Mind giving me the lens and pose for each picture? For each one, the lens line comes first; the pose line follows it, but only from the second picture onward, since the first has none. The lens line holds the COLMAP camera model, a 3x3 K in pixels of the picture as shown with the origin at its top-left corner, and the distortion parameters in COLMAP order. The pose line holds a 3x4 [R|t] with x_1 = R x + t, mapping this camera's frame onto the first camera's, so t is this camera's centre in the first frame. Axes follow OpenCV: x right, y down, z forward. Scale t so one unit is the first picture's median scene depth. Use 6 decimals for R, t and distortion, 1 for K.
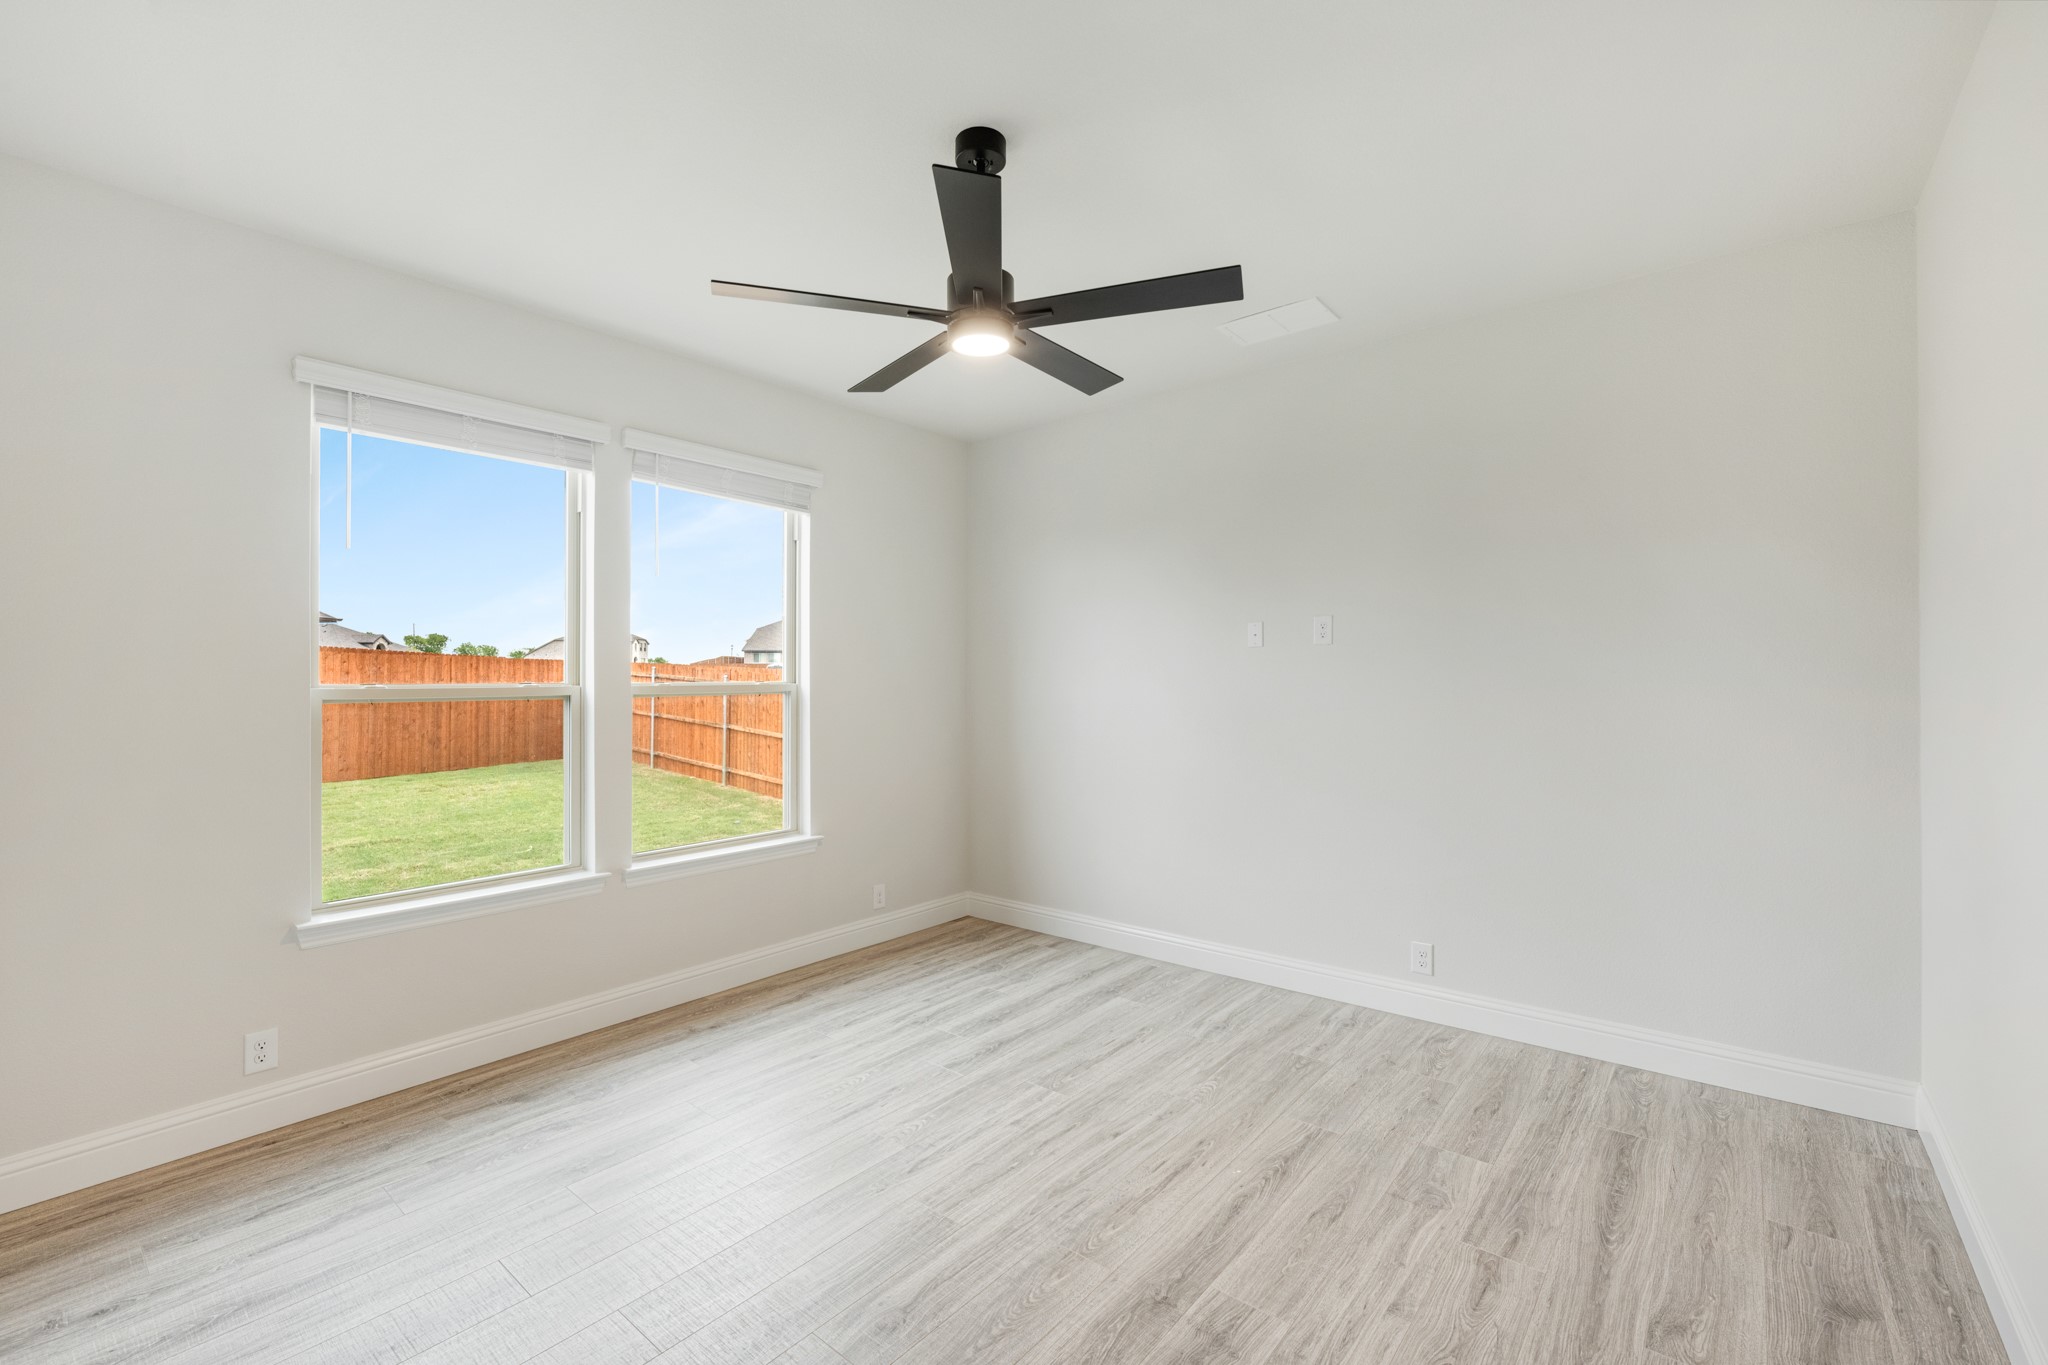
lens RADIAL K [[834.9, 0, 1023.3], [0, 834.9, 680.6], [0, 0, 1]] dist [0.000509, 0.000163]
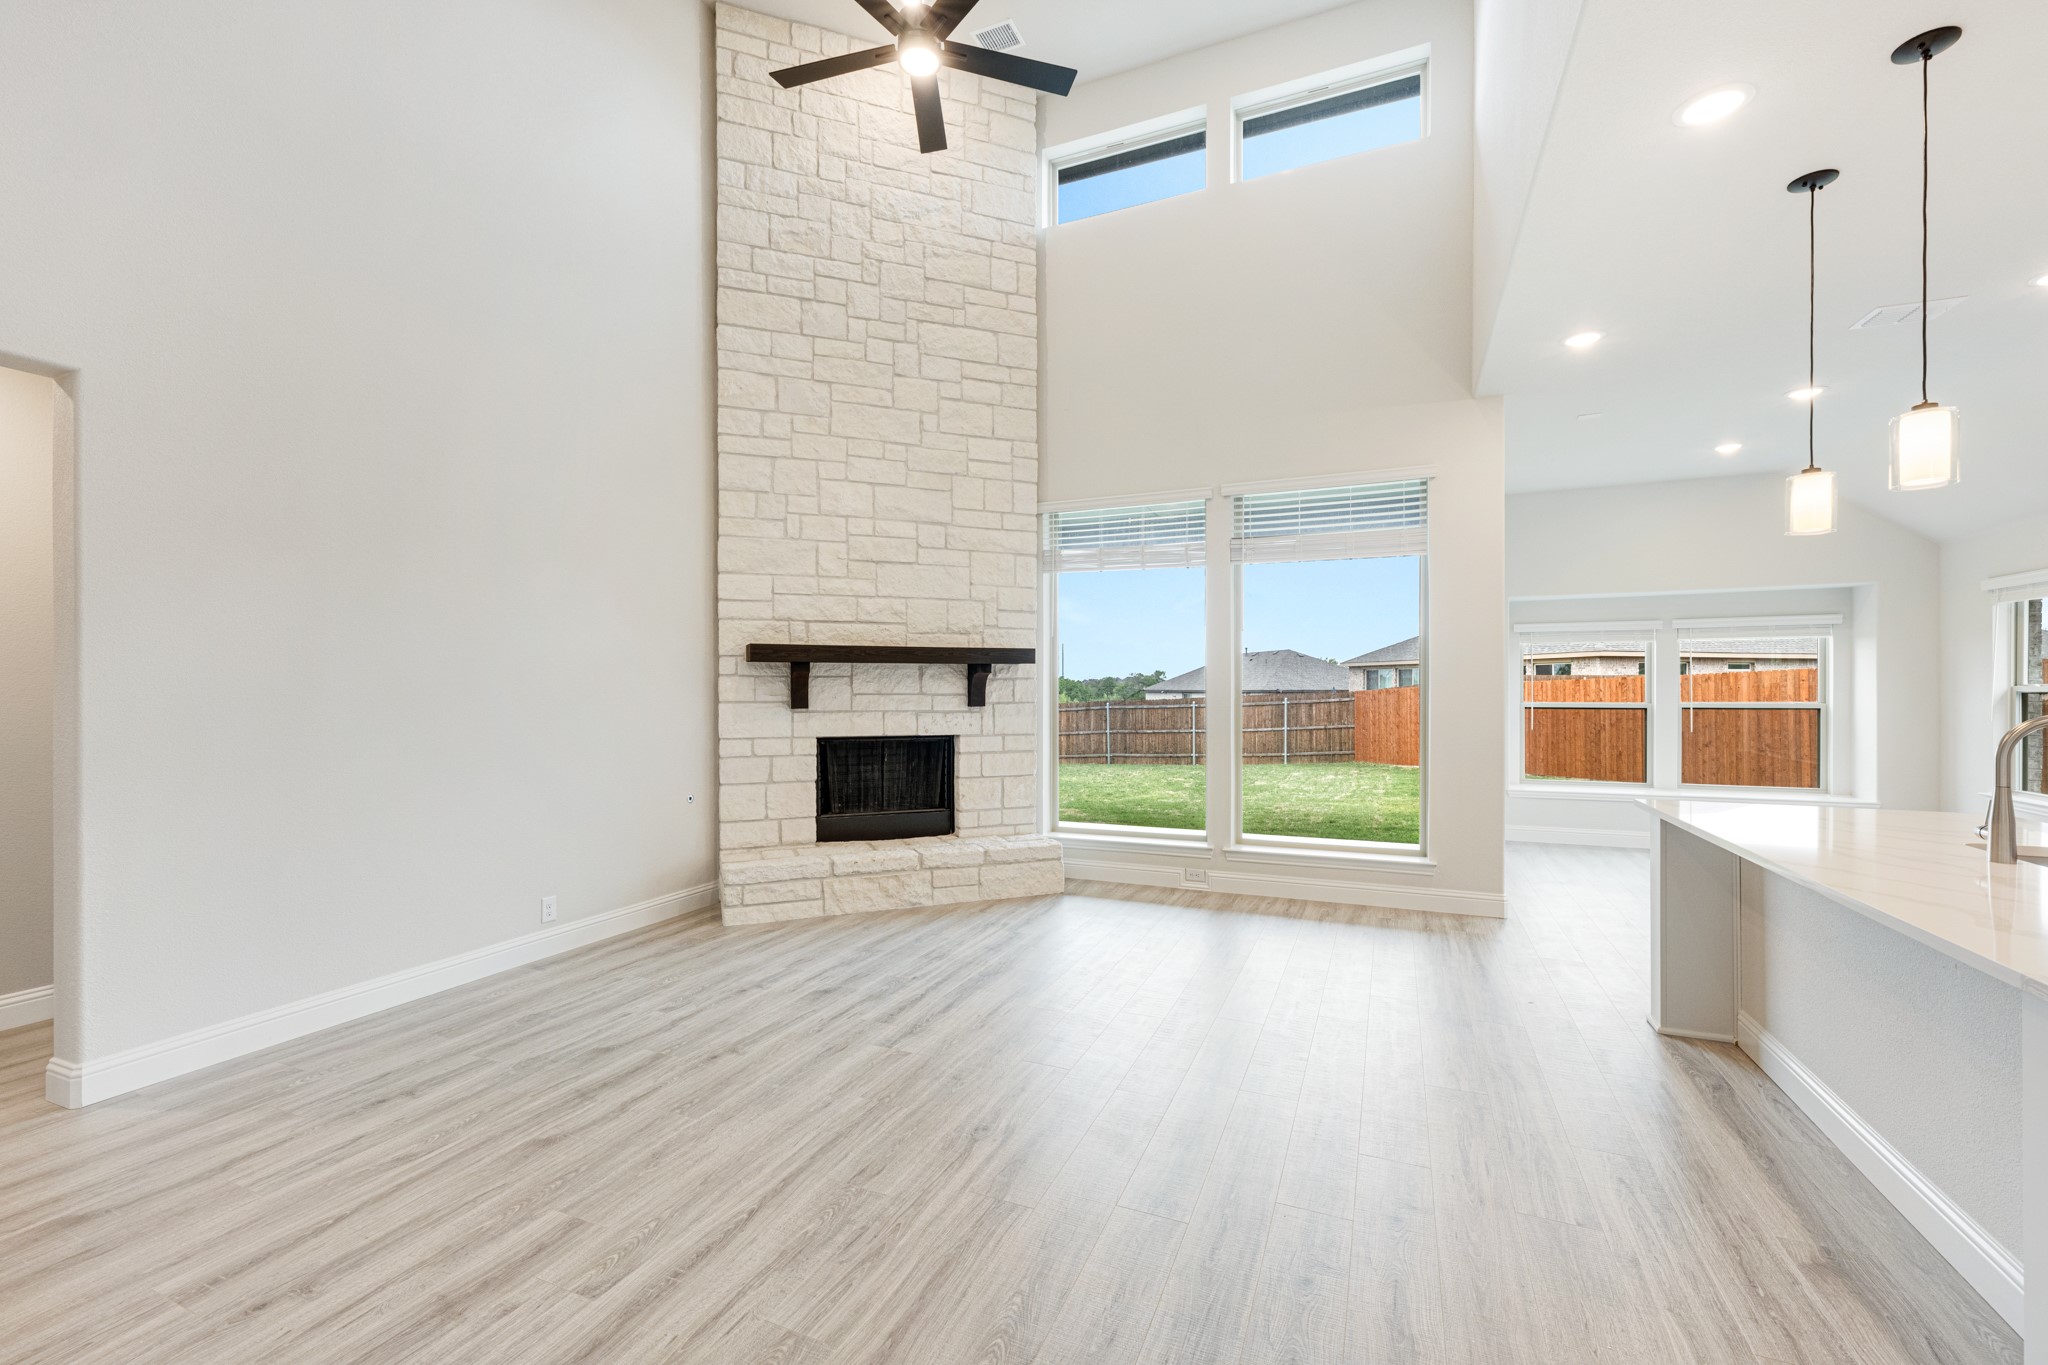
lens RADIAL K [[834.9, 0, 1030.5], [0, 834.9, 688.9], [0, 0, 1]] dist [0.000509, 0.000163]
pose [[-0.953858, 0.005948, -0.300198, 0.169247], [0.006130, 0.999981, 0.000336, 0.003393], [0.300194, -0.001520, -0.953877, 2.168368]]
